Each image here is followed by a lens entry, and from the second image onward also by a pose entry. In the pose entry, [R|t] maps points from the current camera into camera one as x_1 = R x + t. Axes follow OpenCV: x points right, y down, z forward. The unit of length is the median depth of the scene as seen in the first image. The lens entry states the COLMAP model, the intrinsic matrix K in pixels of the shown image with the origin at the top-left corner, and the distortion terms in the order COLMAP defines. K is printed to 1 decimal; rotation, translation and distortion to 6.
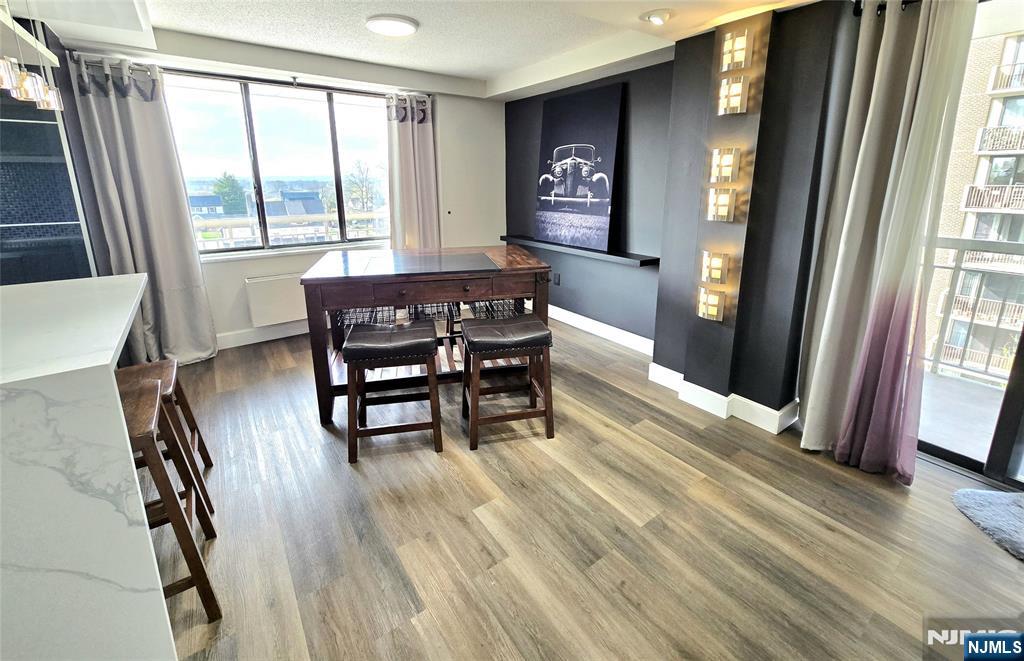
lens RADIAL K [[512.6, 0, 512.6], [0, 512.6, 329.1], [0, 0, 1]] dist [0.004406, 0.000310]
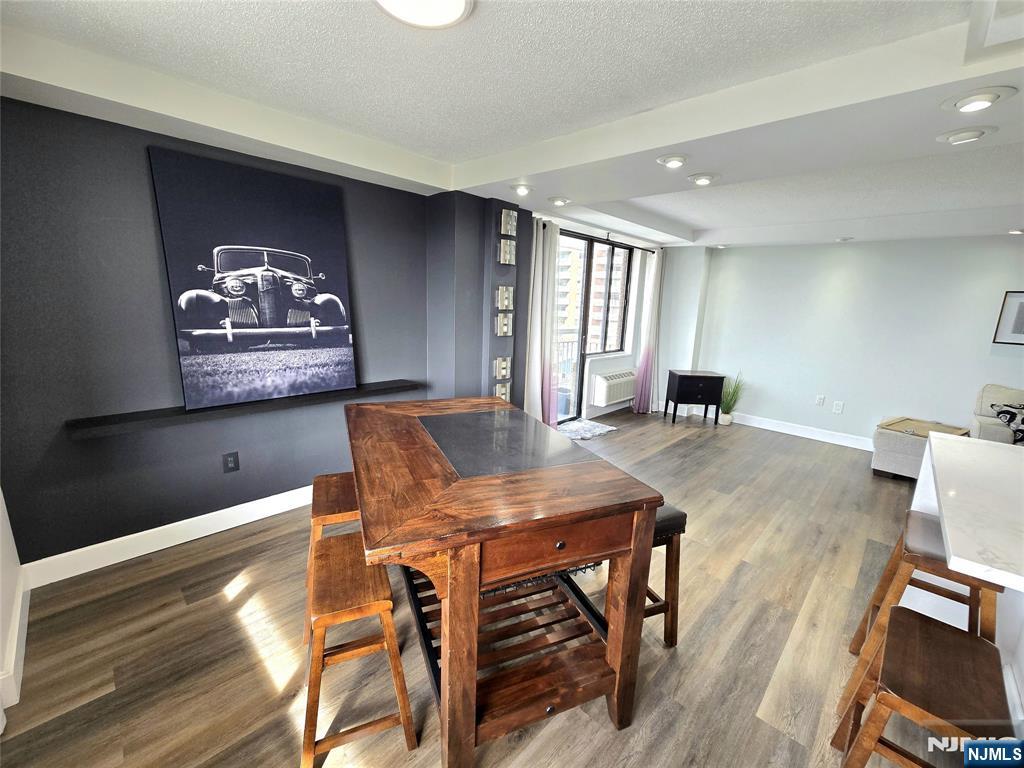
lens RADIAL K [[419.4, 0, 512.0], [0, 419.4, 384.0], [0, 0, 1]] dist [-0.001900, -0.000147]
pose [[-0.286529, -0.197962, 0.937396, -0.491037], [0.226992, 0.936535, 0.267164, -0.262949], [-0.930793, 0.289331, -0.223409, 0.856933]]
